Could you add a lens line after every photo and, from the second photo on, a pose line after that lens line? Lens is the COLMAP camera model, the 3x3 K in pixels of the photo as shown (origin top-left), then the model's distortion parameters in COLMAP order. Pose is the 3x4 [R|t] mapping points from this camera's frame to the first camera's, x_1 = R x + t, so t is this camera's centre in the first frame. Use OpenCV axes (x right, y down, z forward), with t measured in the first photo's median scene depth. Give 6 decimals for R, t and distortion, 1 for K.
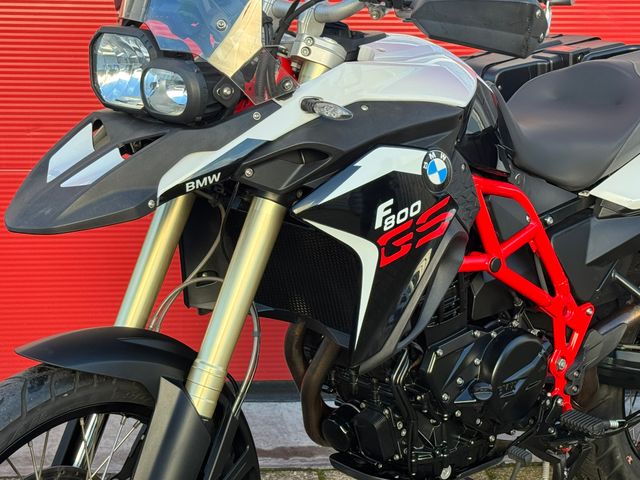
lens RADIAL K [[1330.4, 0, 306.3], [0, 1330.4, 234.6], [0, 0, 1]] dist [0.167003, 0.000000]
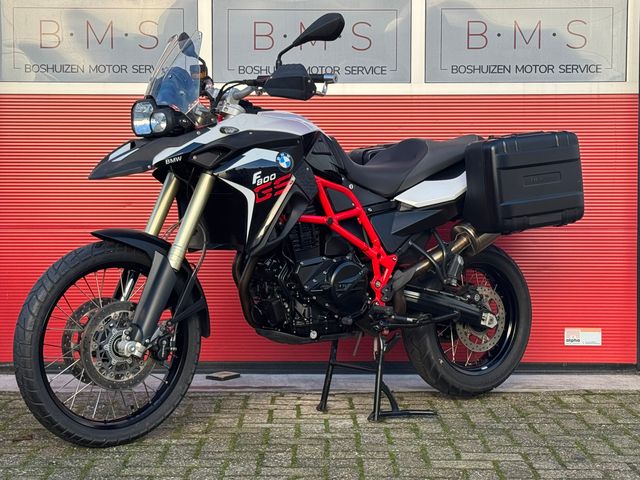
lens RADIAL K [[1330.4, 0, 324.3], [0, 1330.4, 228.2], [0, 0, 1]] dist [0.167003, 0.000000]
pose [[0.994446, -0.010093, -0.104765, 0.337886], [-0.010281, 0.981317, -0.192123, 0.413851], [0.104747, 0.192133, 0.975763, -0.955477]]
